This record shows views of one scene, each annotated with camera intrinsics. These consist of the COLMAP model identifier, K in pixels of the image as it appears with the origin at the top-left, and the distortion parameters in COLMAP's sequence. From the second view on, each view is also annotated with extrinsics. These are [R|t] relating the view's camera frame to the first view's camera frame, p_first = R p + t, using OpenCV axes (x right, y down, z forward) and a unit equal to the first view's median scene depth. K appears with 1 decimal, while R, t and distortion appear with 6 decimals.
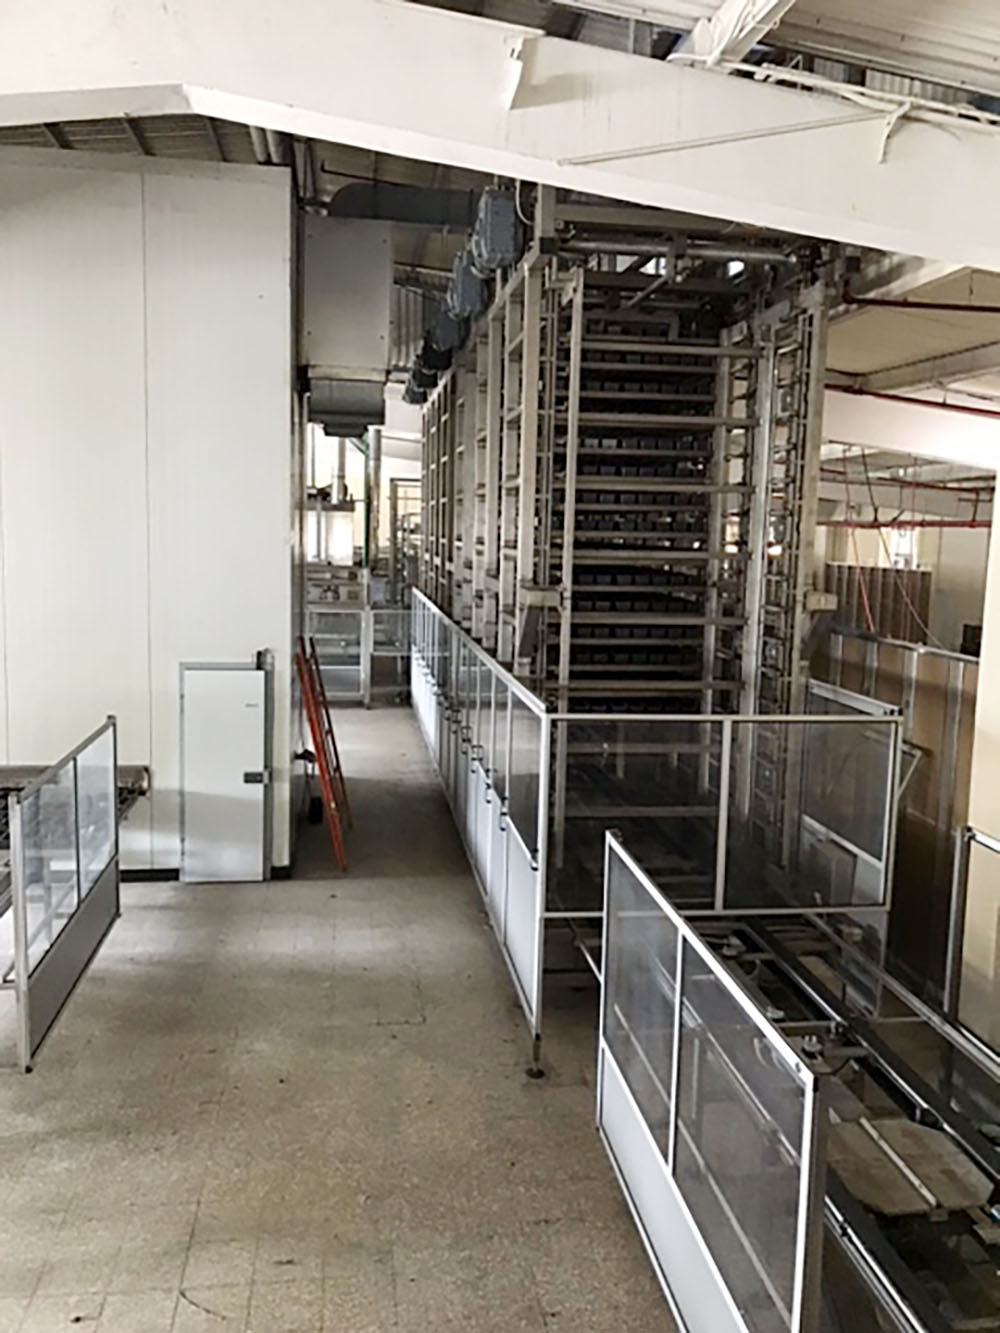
lens RADIAL K [[1099.2, 0, 500.0], [0, 1099.2, 666.5], [0, 0, 1]] dist [0.009330, 0.010928]
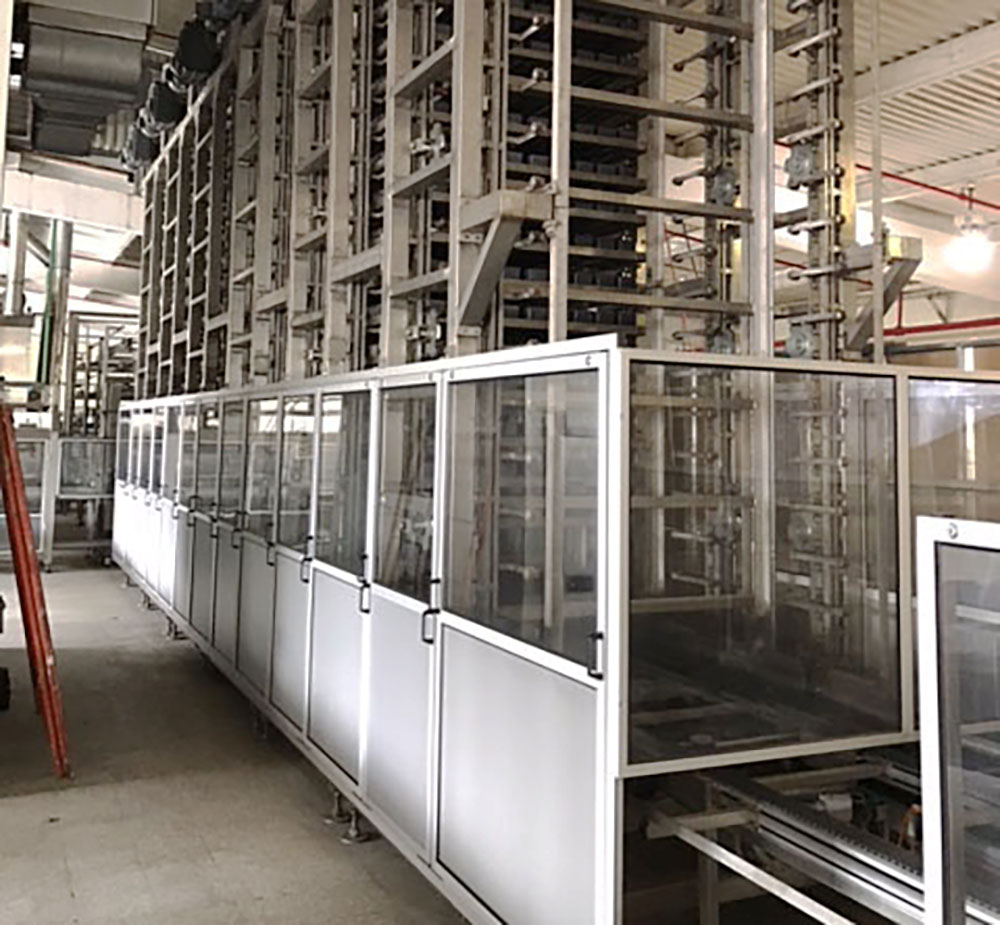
lens RADIAL K [[1108.5, 0, 499.3], [0, 1108.5, 326.4], [0, 0, 1]] dist [-0.005856, 0.002641]
pose [[0.955621, 0.018291, 0.294031, -0.101022], [0.044044, 0.977983, -0.203982, 0.083505], [-0.291289, 0.207879, 0.933776, 0.333578]]
